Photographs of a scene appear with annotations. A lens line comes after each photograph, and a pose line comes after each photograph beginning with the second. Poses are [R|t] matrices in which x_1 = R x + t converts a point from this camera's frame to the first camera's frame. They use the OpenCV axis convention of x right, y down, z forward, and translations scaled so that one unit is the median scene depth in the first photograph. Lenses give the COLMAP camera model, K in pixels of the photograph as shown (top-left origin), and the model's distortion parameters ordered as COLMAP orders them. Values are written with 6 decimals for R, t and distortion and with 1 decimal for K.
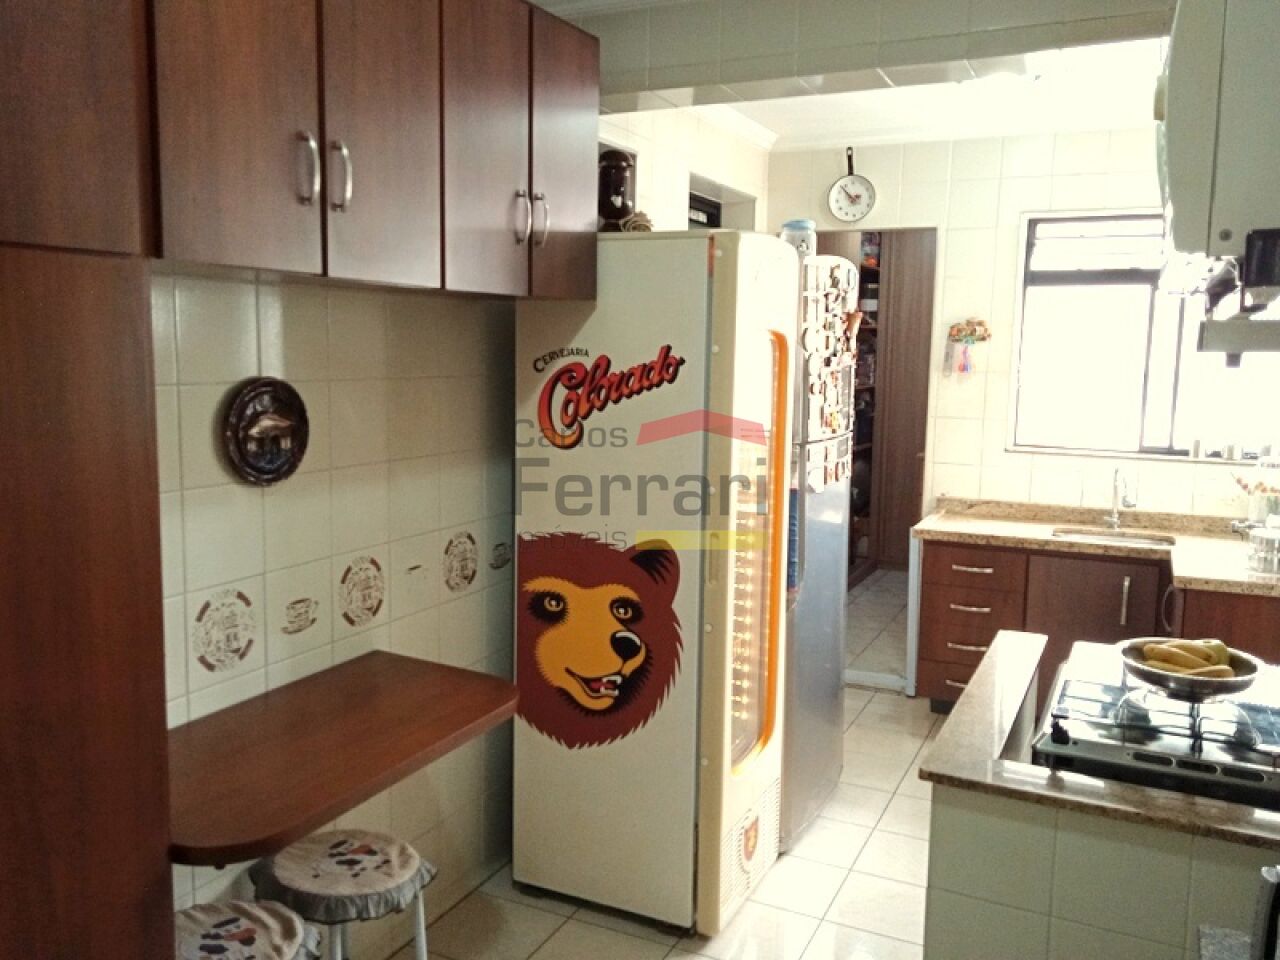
lens RADIAL K [[1049.2, 0, 639.7], [0, 1049.2, 477.9], [0, 0, 1]] dist [0.020363, -0.037278]
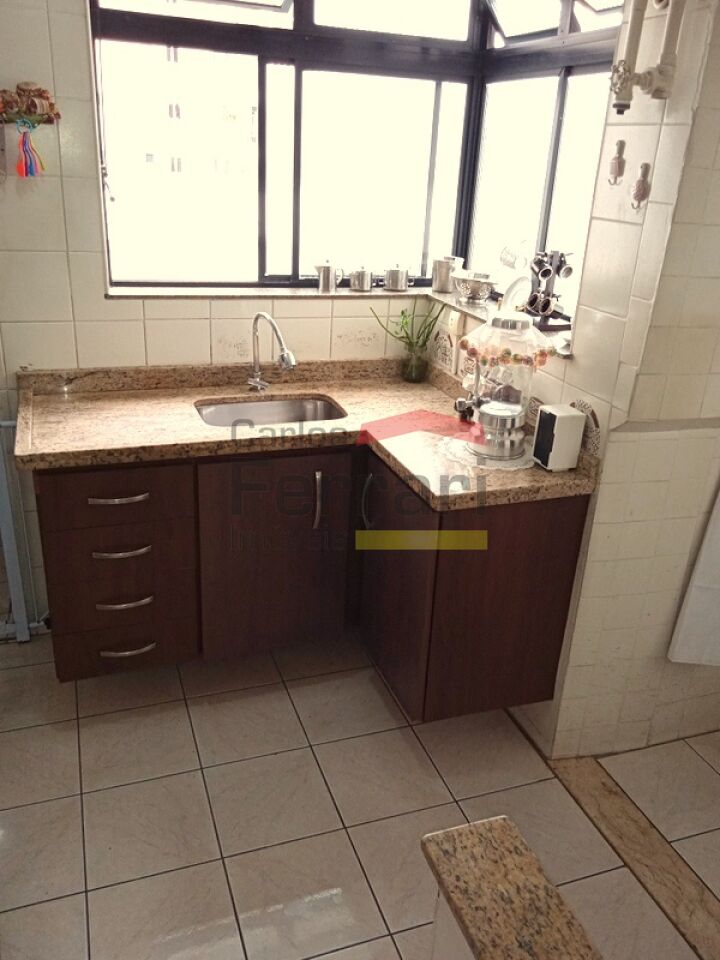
lens RADIAL K [[786.9, 0, 357.6], [0, 786.9, 480.8], [0, 0, 1]] dist [0.020363, -0.037278]
pose [[0.696357, -0.253300, 0.671510, 0.085575], [0.042490, 0.948557, 0.313744, -0.071329], [-0.716436, -0.189946, 0.671297, 0.534826]]
